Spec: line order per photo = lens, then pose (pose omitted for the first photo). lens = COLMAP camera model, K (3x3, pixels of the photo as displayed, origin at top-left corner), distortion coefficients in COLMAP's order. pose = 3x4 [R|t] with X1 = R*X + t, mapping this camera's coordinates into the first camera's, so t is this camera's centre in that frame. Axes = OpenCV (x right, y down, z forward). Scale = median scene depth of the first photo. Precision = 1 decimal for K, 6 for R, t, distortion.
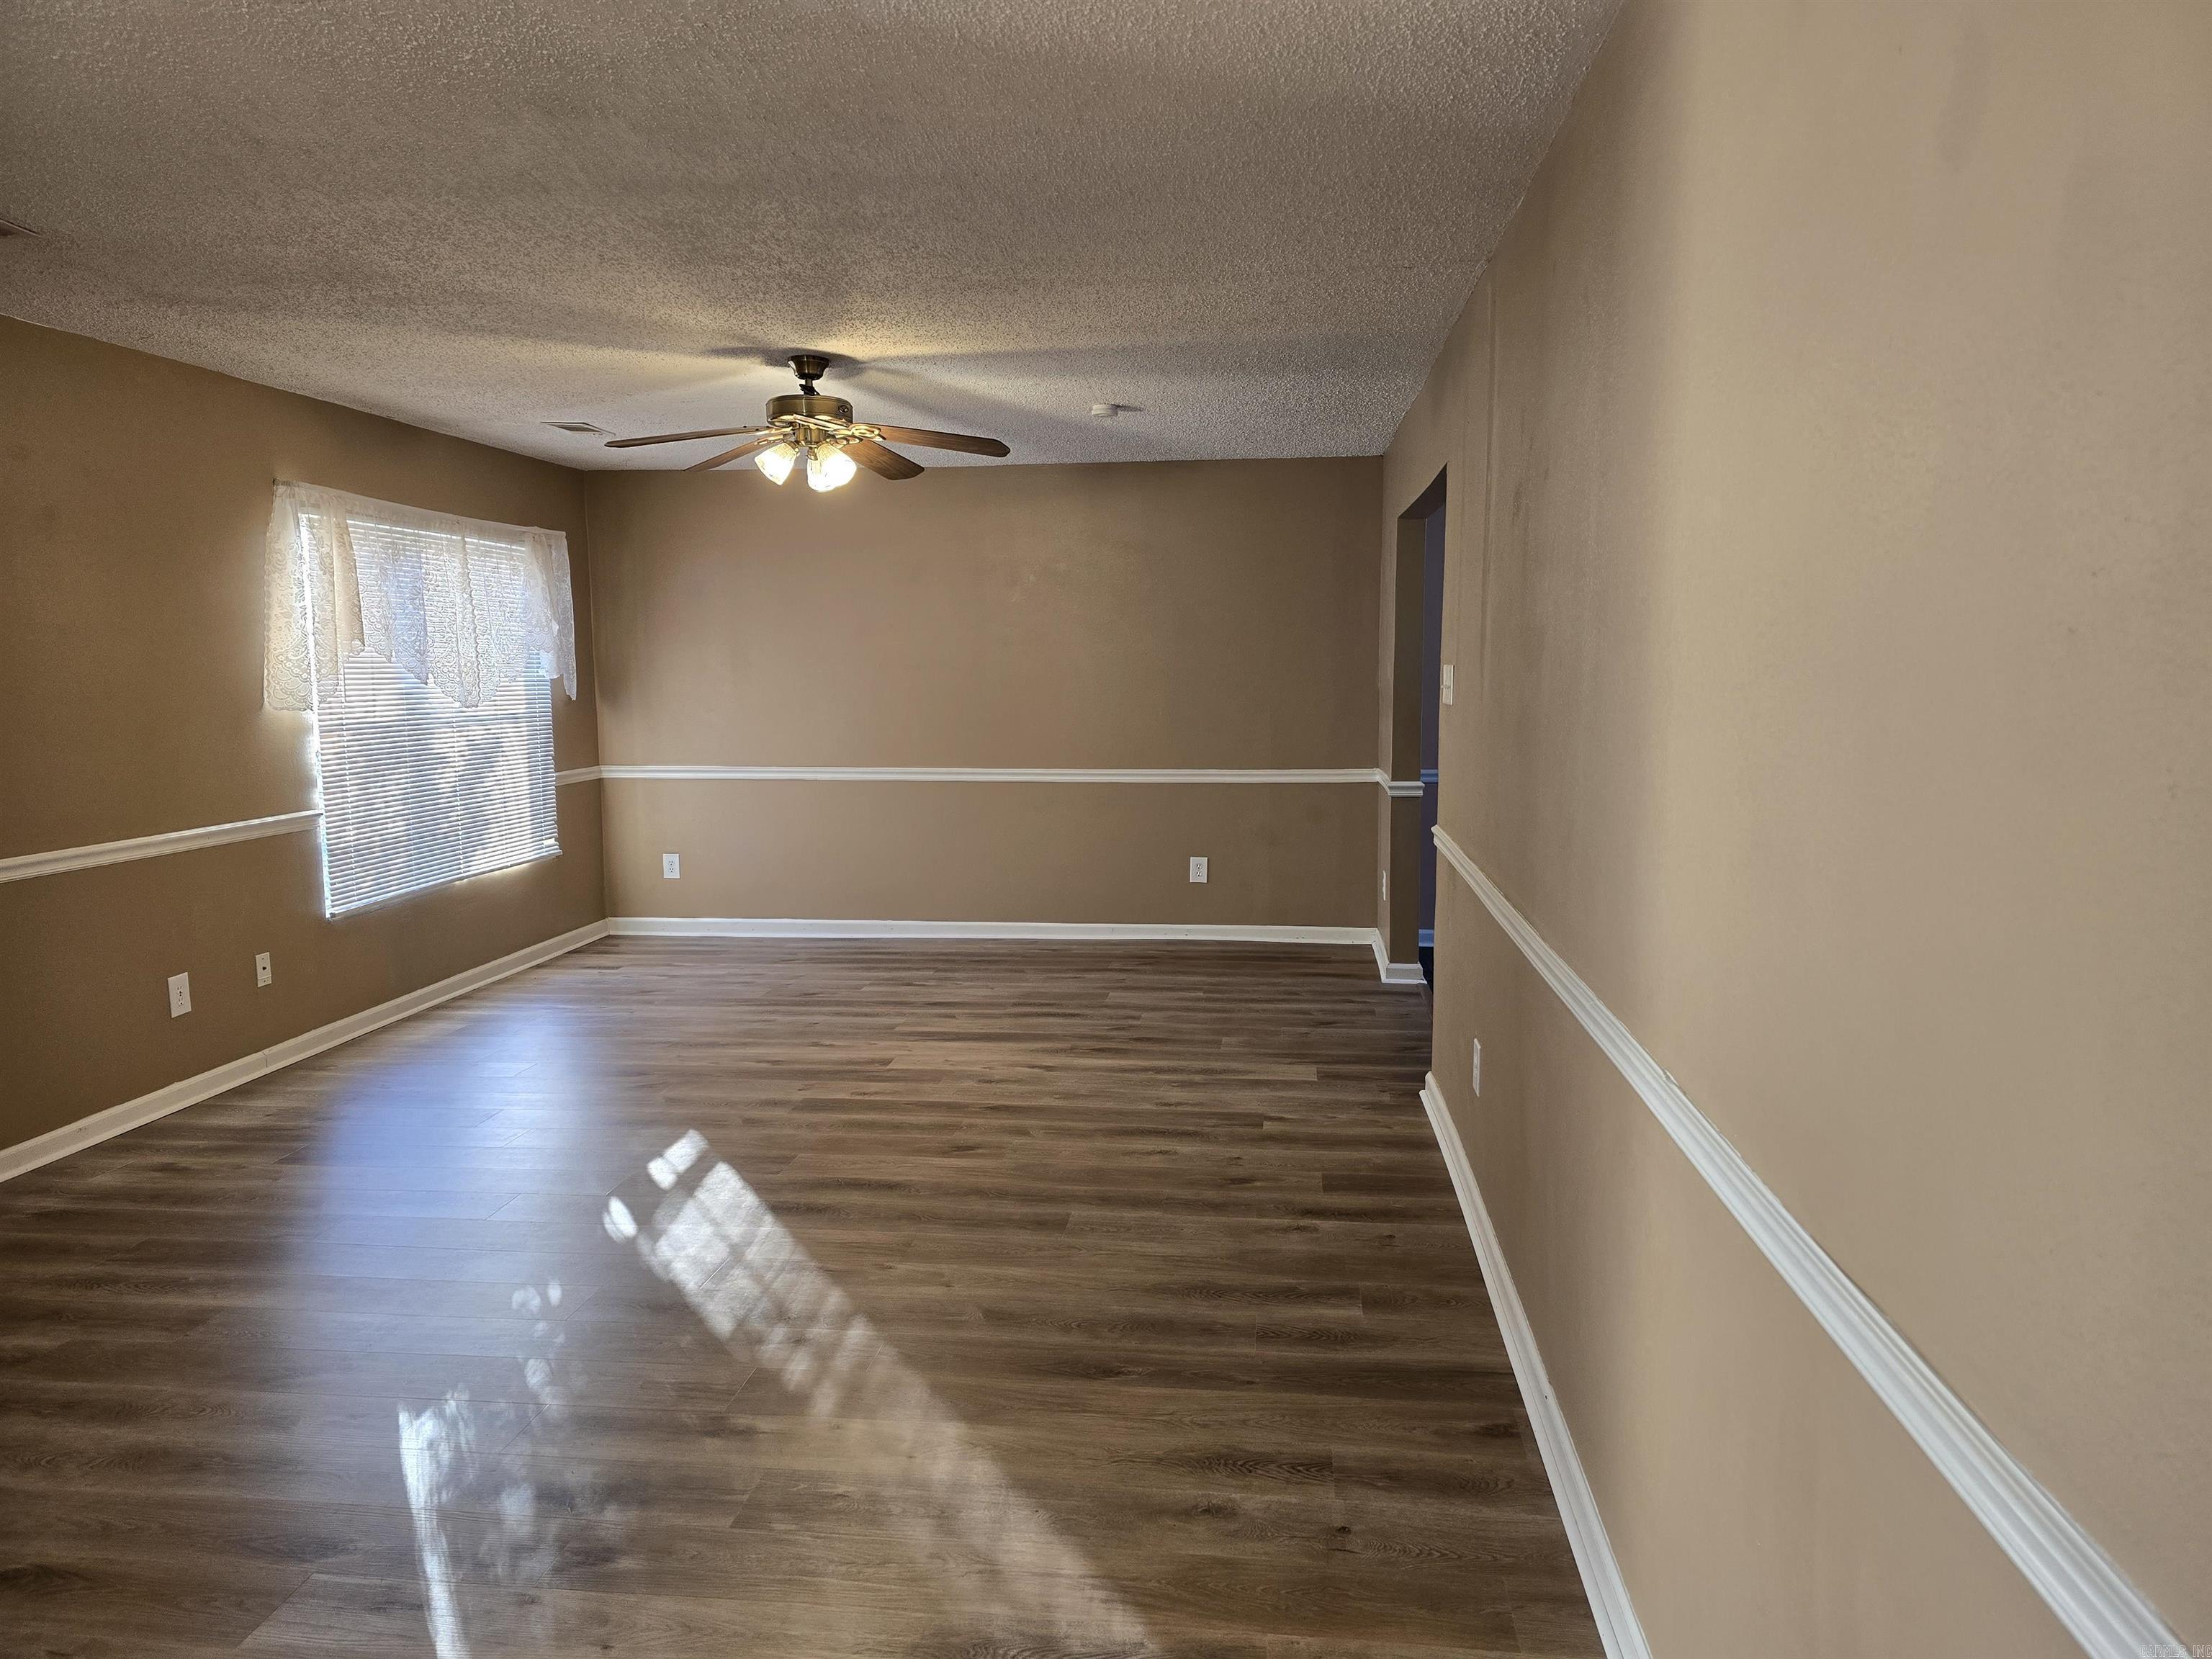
lens RADIAL K [[1511.6, 0, 1106.0], [0, 1511.6, 829.5], [0, 0, 1]] dist [0.057066, -0.053525]
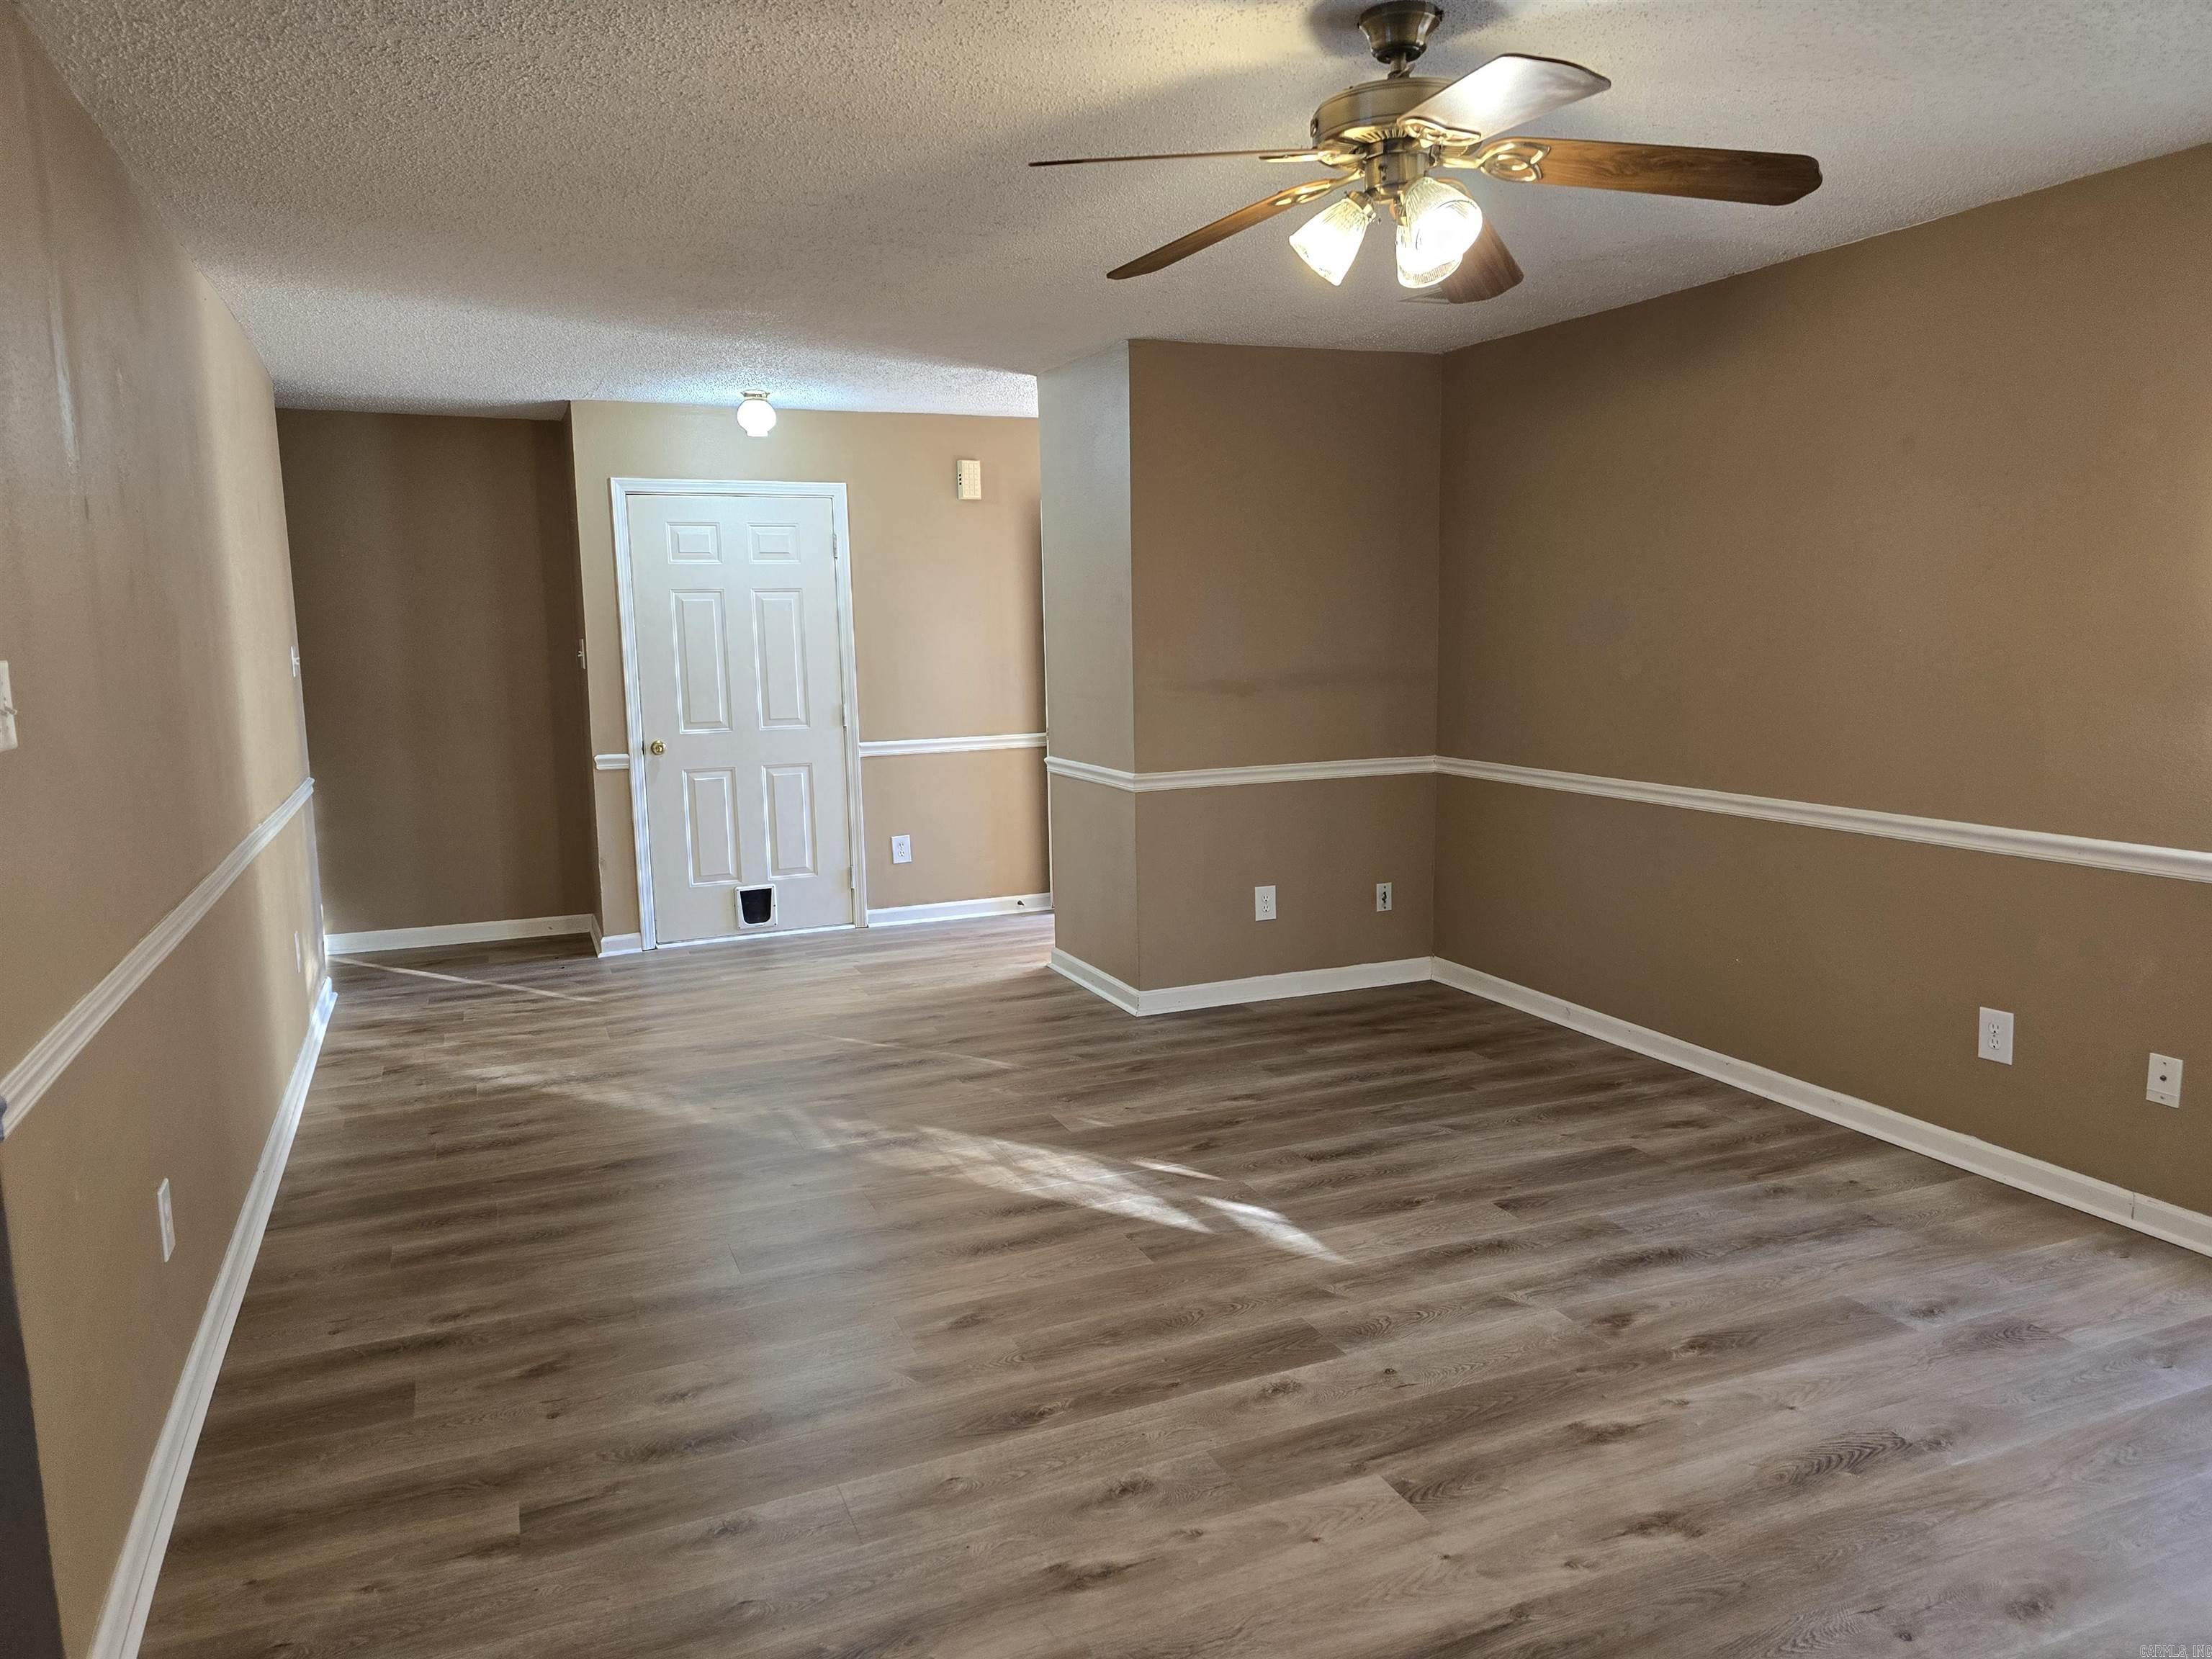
lens RADIAL K [[1511.6, 0, 1106.0], [0, 1511.6, 829.5], [0, 0, 1]] dist [0.057066, -0.053525]
pose [[-0.869794, 0.085826, -0.485894, 0.175615], [-0.034603, 0.971721, 0.233583, -0.180034], [0.492201, 0.219982, -0.842227, 1.596445]]
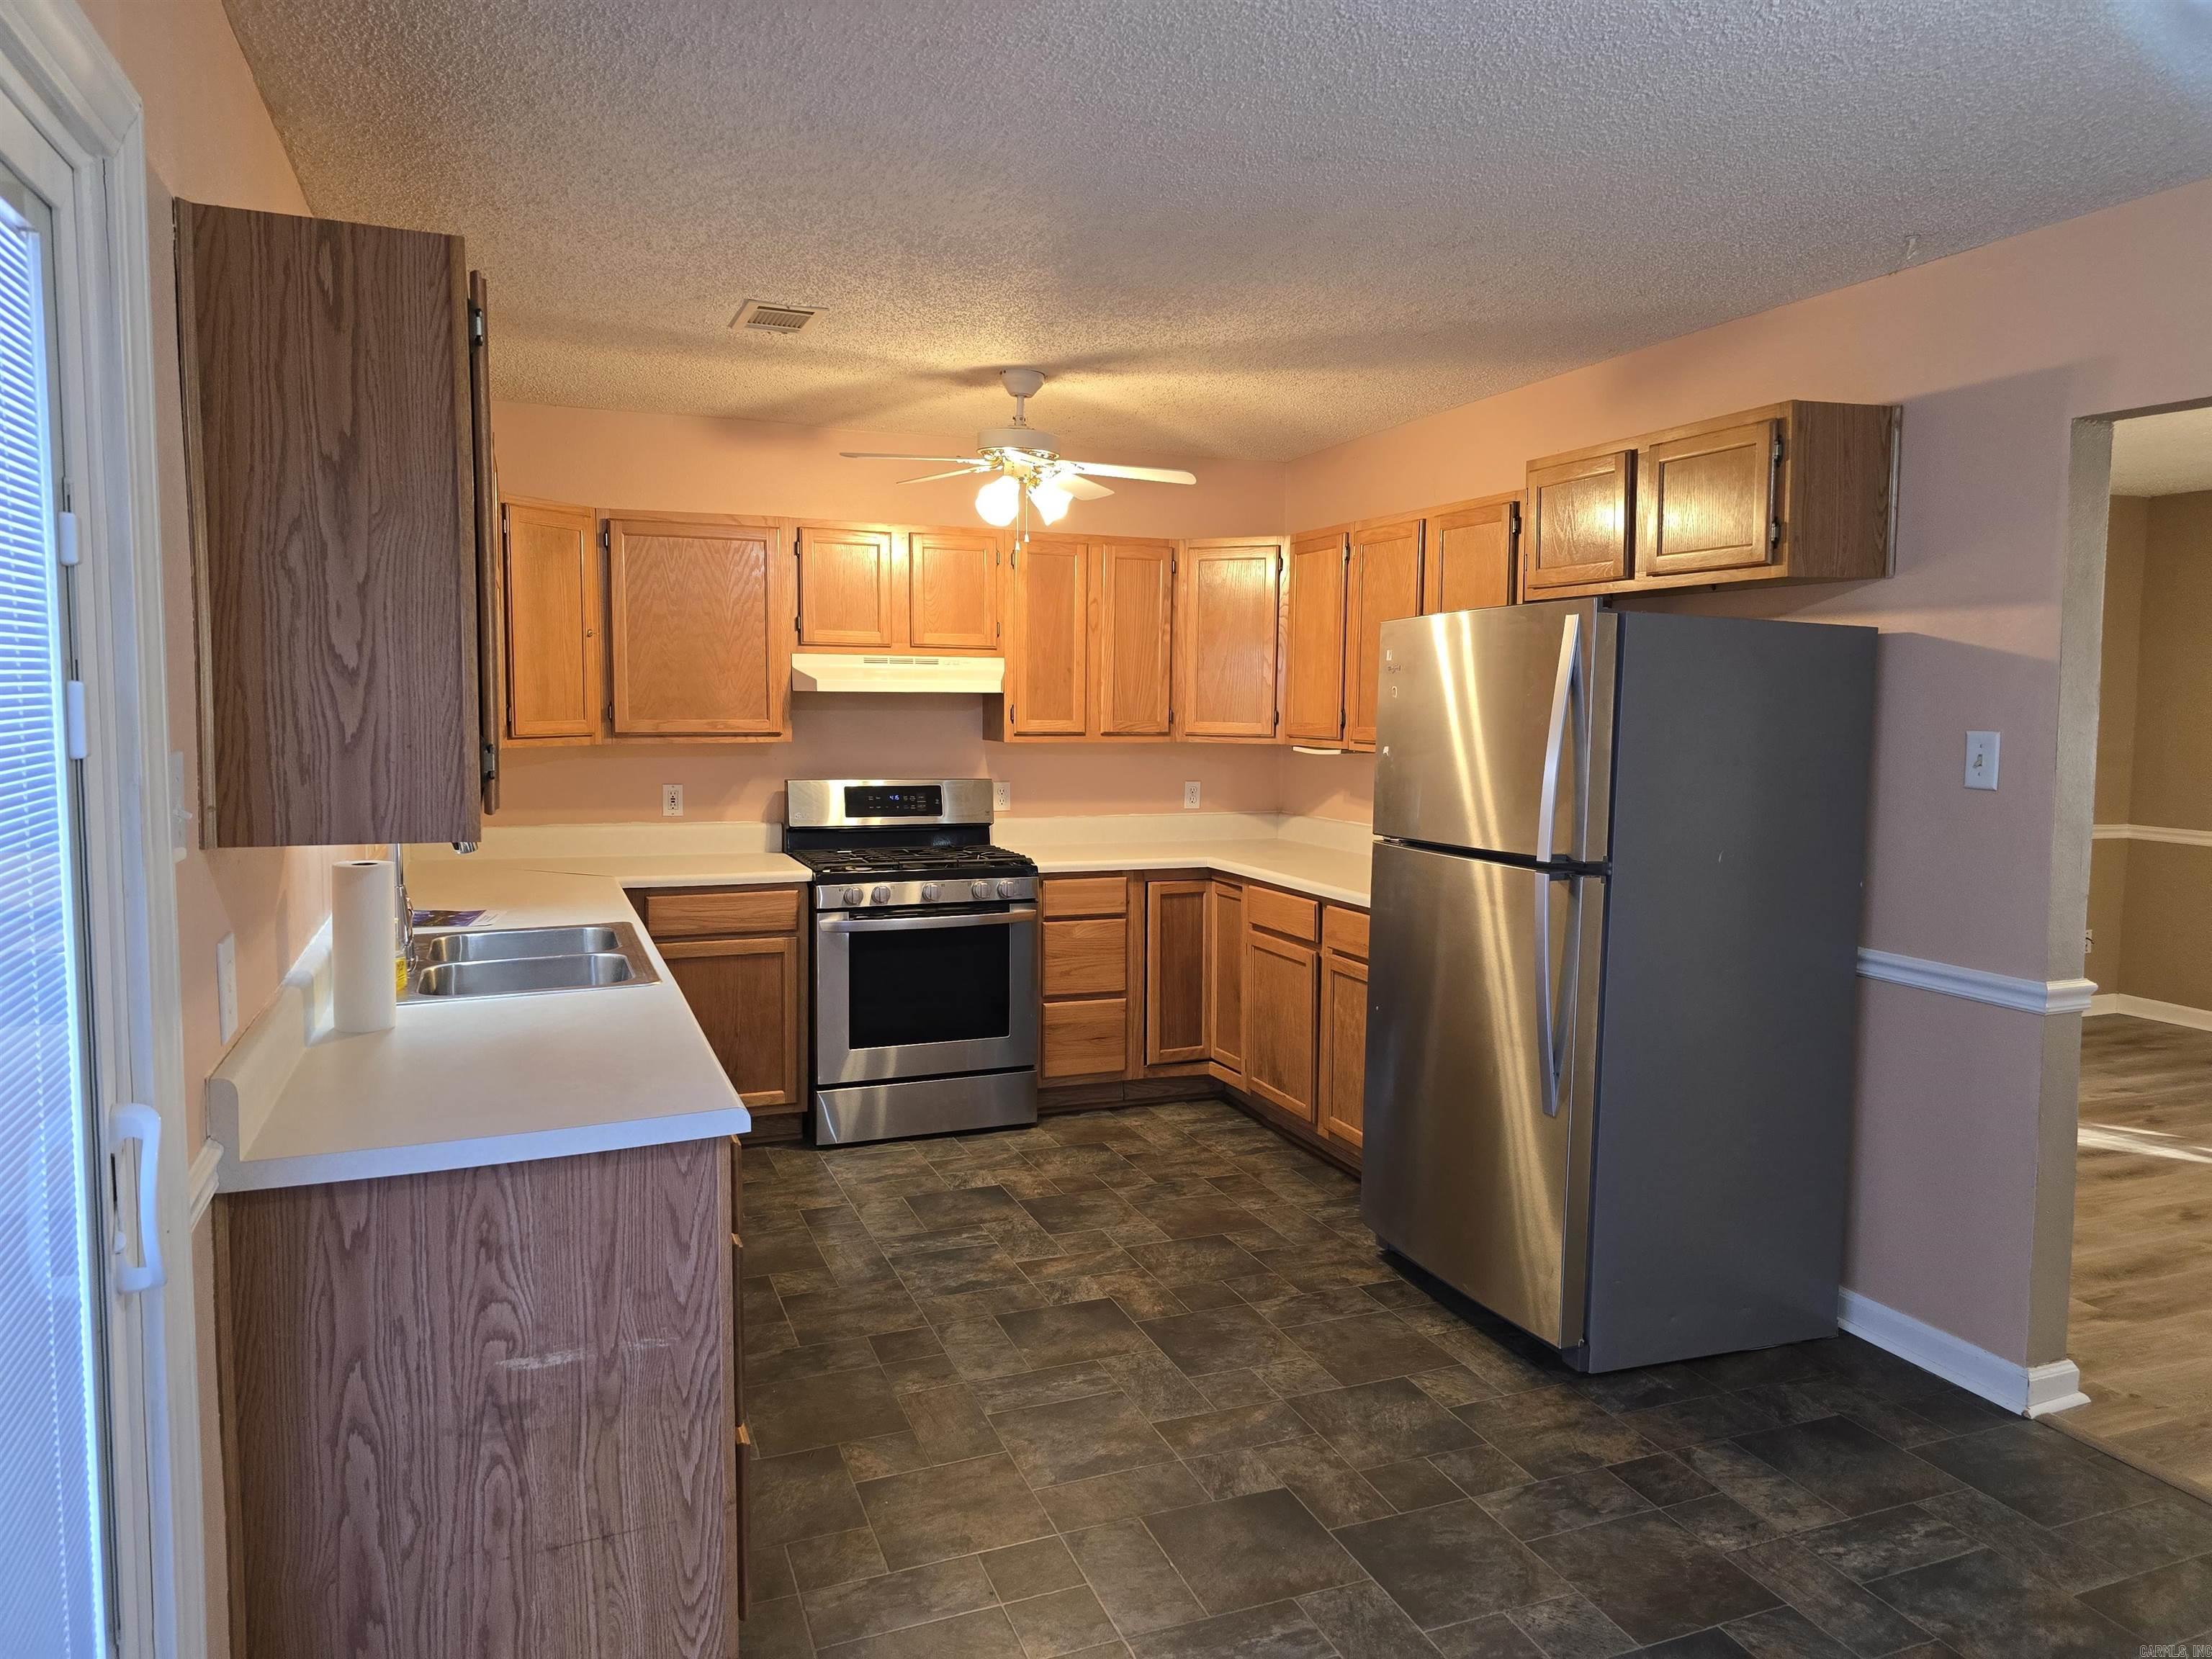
lens RADIAL K [[1511.6, 0, 1106.0], [0, 1511.6, 829.5], [0, 0, 1]] dist [0.057066, -0.053525]
pose [[-0.886543, 0.036500, -0.461204, 0.970565], [-0.056837, 0.980739, 0.186870, -0.175511], [0.459142, 0.191882, -0.867393, 1.503031]]
